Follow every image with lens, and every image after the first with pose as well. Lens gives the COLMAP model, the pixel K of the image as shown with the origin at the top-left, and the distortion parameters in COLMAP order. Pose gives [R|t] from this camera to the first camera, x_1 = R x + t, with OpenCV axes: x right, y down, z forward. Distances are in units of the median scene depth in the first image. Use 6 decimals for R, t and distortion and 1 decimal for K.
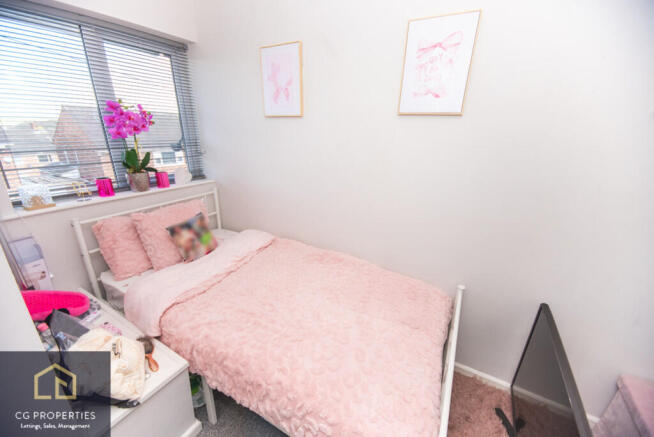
lens RADIAL K [[261.8, 0, 327.4], [0, 261.8, 220.2], [0, 0, 1]] dist [0.000583, 0.000052]
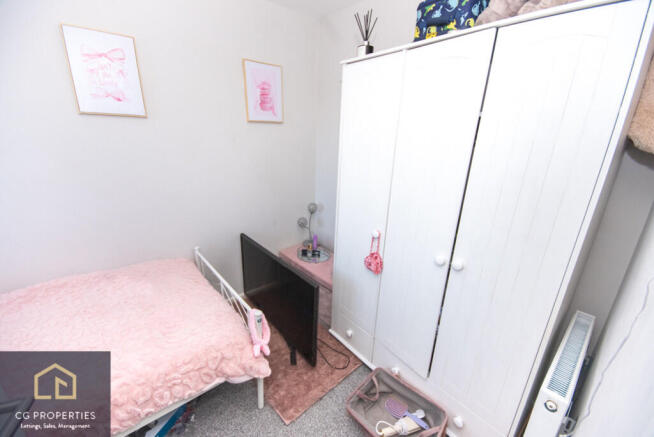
lens RADIAL K [[274.1, 0, 327.0], [0, 274.1, 218.5], [0, 0, 1]] dist [-0.000484, -0.000134]
pose [[0.325783, -0.297581, 0.897391, -0.526534], [0.316612, 0.928708, 0.193025, 0.070430], [-0.890855, 0.221241, 0.396775, -0.182064]]
